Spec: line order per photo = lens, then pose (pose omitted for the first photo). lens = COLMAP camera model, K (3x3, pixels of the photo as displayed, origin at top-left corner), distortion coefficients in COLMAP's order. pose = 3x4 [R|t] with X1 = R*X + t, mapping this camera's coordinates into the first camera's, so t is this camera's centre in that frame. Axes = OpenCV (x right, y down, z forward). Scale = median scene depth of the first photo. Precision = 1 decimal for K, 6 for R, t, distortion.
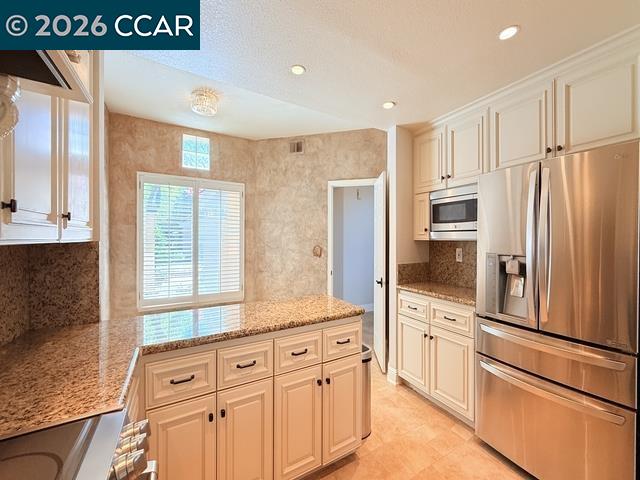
lens RADIAL K [[258.6, 0, 318.5], [0, 258.6, 239.9], [0, 0, 1]] dist [0.002470, 0.000252]
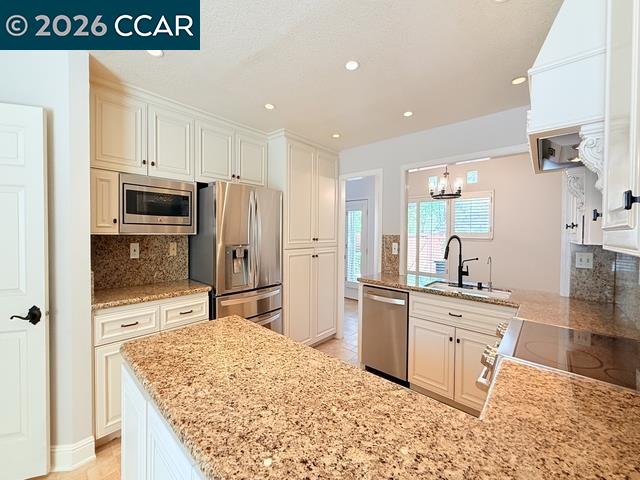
lens RADIAL K [[258.6, 0, 318.5], [0, 258.6, 237.6], [0, 0, 1]] dist [0.002470, 0.000252]
pose [[-0.337002, -0.026653, 0.941127, -0.518134], [-0.010560, 0.999643, 0.024529, -0.015584], [-0.941445, -0.001672, -0.337163, 0.718455]]
